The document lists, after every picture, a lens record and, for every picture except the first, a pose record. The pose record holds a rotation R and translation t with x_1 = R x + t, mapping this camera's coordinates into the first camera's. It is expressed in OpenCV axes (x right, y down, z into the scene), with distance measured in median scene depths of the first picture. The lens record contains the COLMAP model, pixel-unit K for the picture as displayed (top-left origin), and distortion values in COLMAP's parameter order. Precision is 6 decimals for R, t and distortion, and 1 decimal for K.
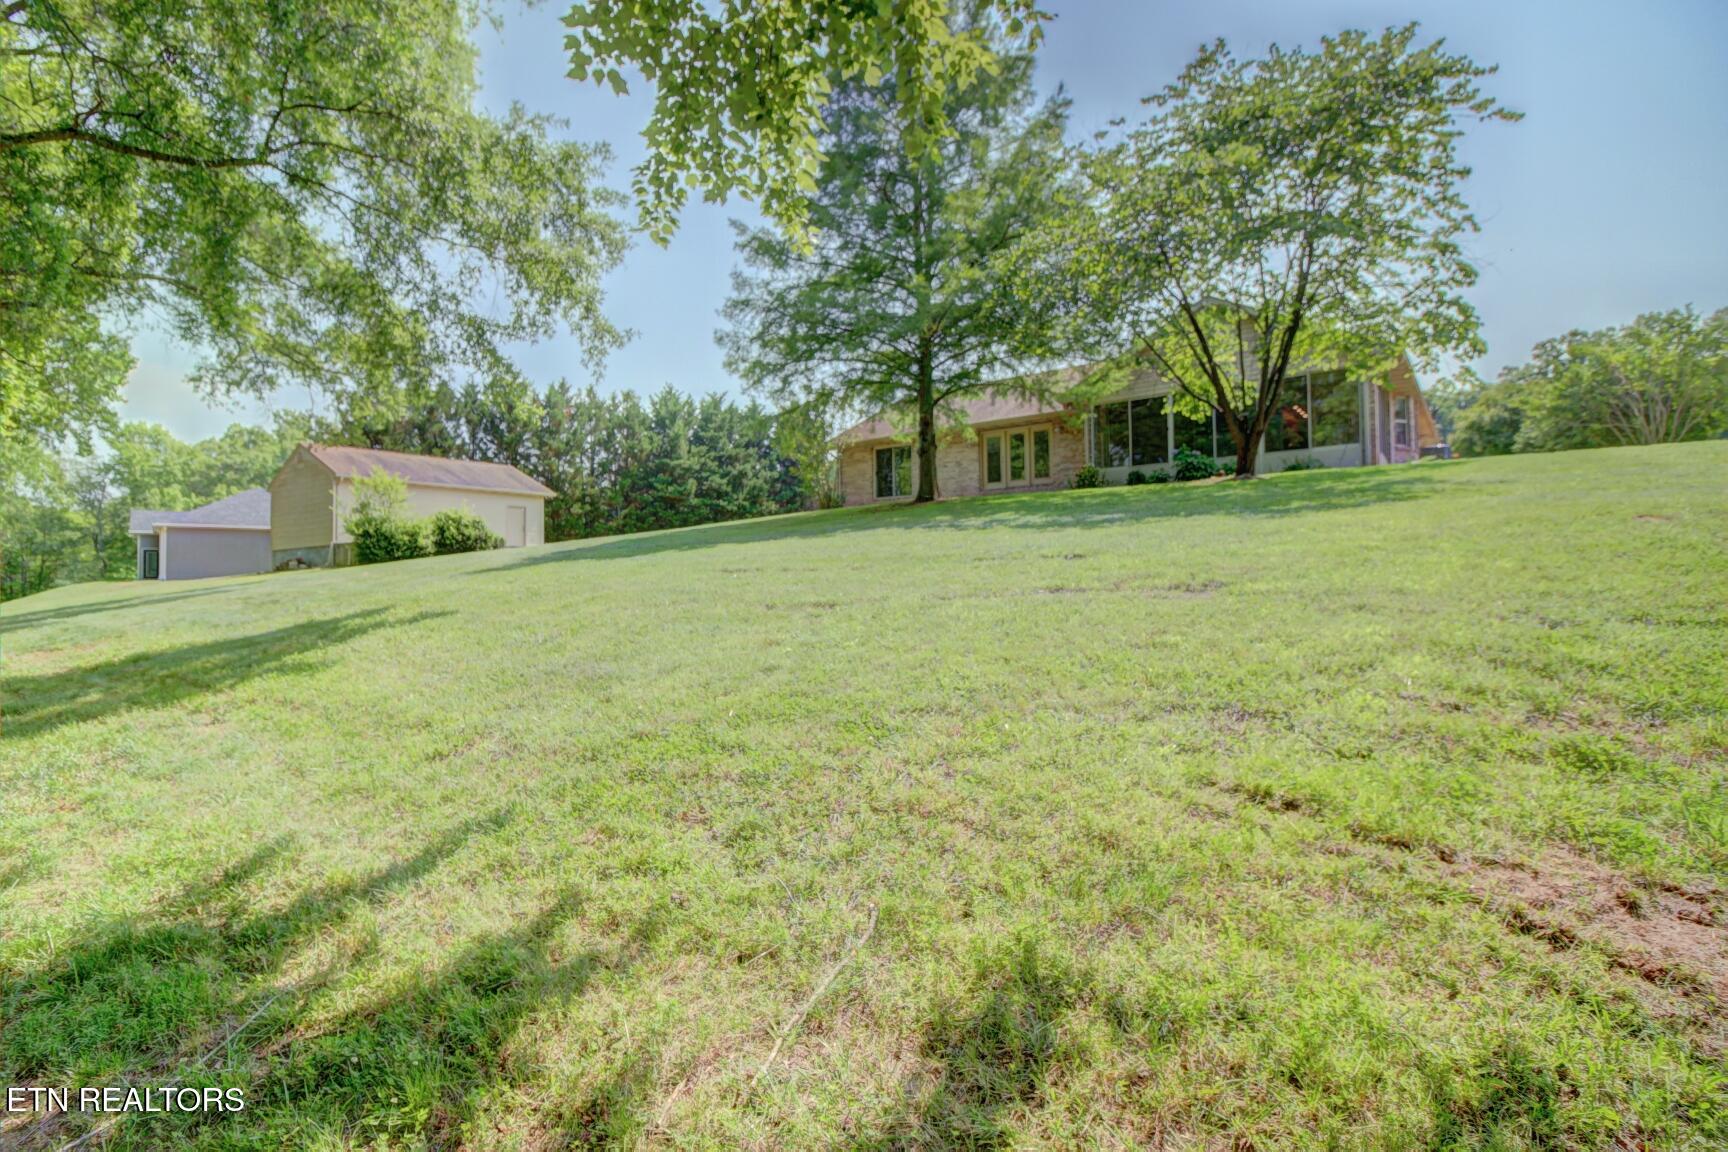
lens RADIAL K [[802.9, 0, 864.9], [0, 802.9, 574.3], [0, 0, 1]] dist [-0.018118, -0.002899]
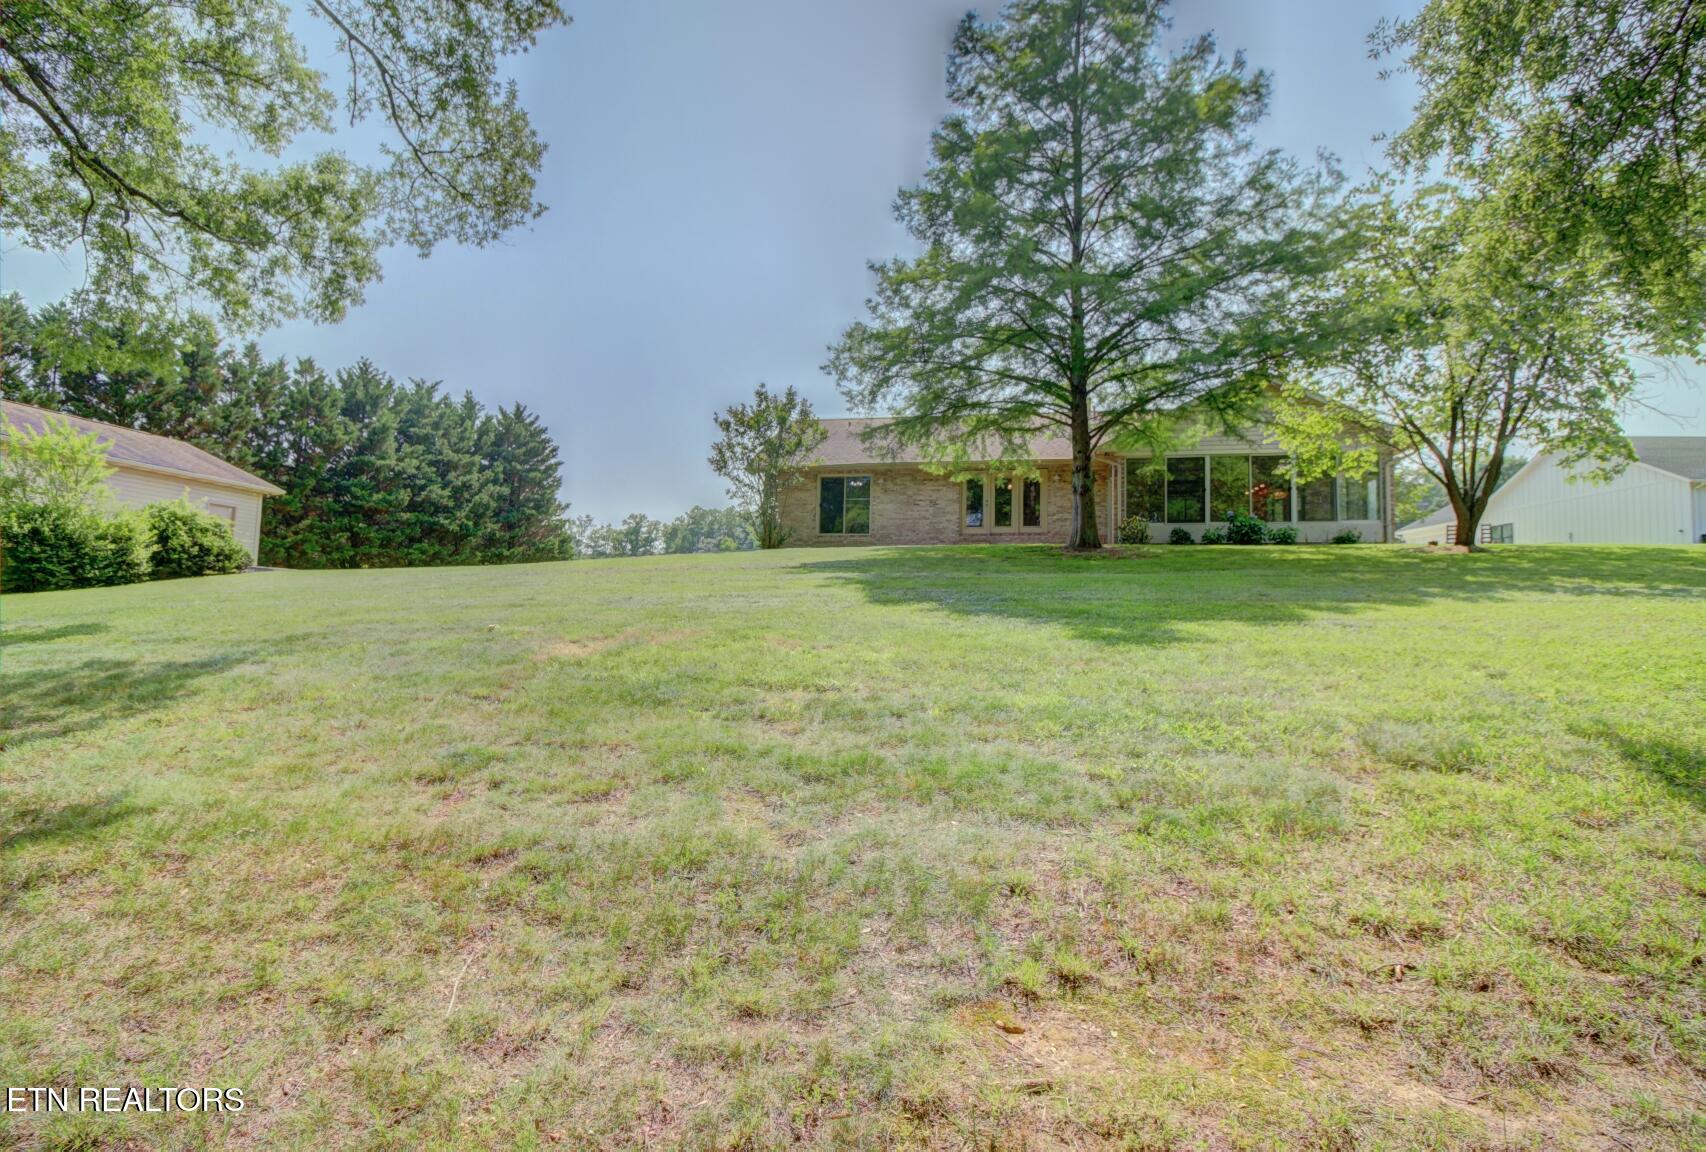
lens RADIAL K [[807.6, 0, 852.5], [0, 807.6, 575.1], [0, 0, 1]] dist [-0.000420, -0.000160]
pose [[0.897883, 0.051379, 0.437226, -0.167488], [-0.030160, 0.998012, -0.055340, -0.004740], [-0.439200, 0.036502, 0.897647, 0.127981]]
